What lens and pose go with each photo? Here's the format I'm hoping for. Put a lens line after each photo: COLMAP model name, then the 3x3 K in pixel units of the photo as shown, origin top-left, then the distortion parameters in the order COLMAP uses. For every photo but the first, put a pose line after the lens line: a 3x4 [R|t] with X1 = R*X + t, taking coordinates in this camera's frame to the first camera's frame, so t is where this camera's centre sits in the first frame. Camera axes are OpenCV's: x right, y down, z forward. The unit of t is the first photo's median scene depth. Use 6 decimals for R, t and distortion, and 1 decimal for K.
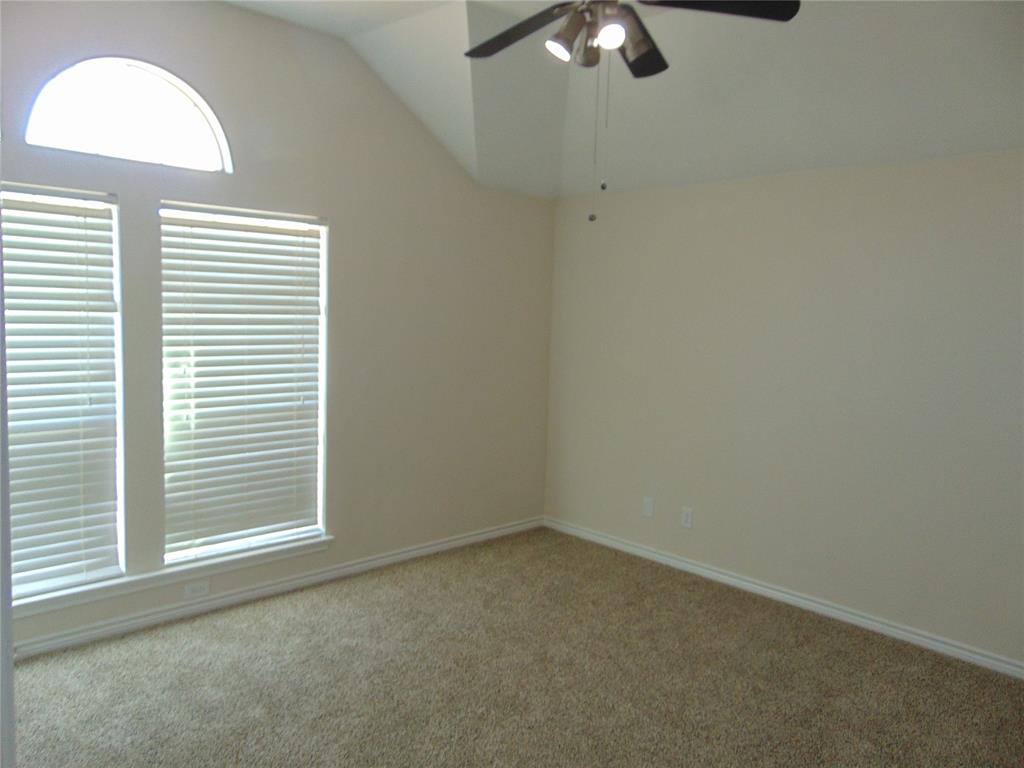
lens RADIAL K [[767.9, 0, 512.0], [0, 767.9, 384.0], [0, 0, 1]] dist [-0.036627, 0.081943]
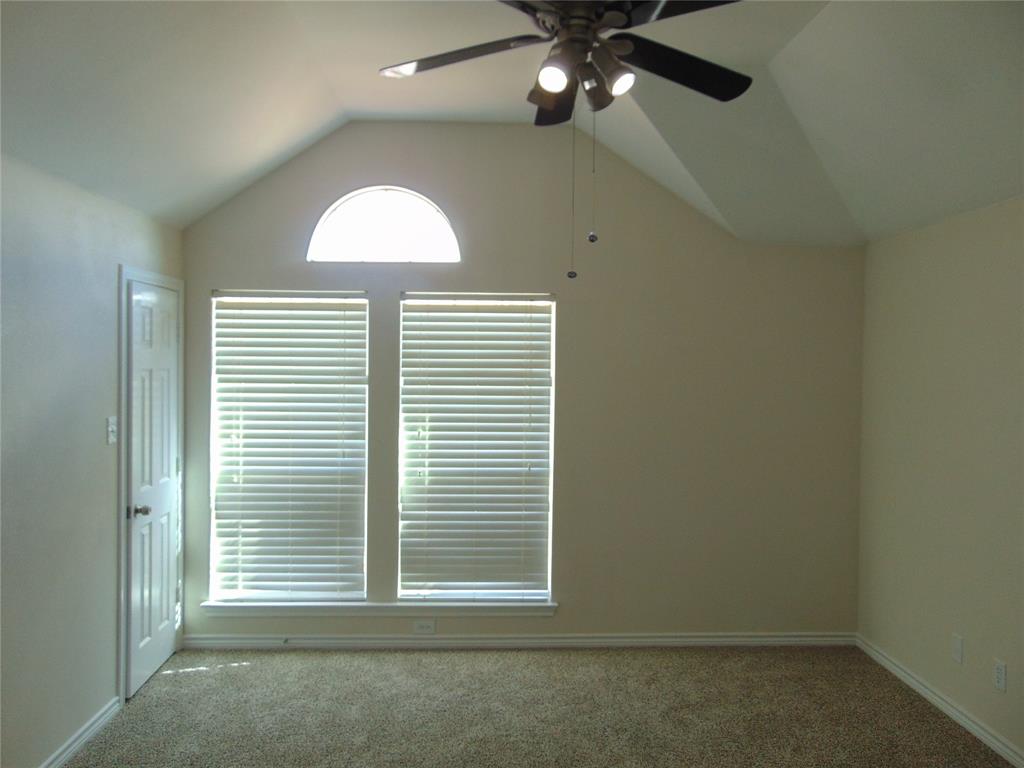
lens RADIAL K [[767.9, 0, 512.0], [0, 767.9, 384.0], [0, 0, 1]] dist [-0.036627, 0.081943]
pose [[0.750353, -0.007735, -0.660992, 0.448930], [-0.054651, 0.995783, -0.073691, -0.014034], [0.658774, 0.091418, 0.746766, 0.206016]]
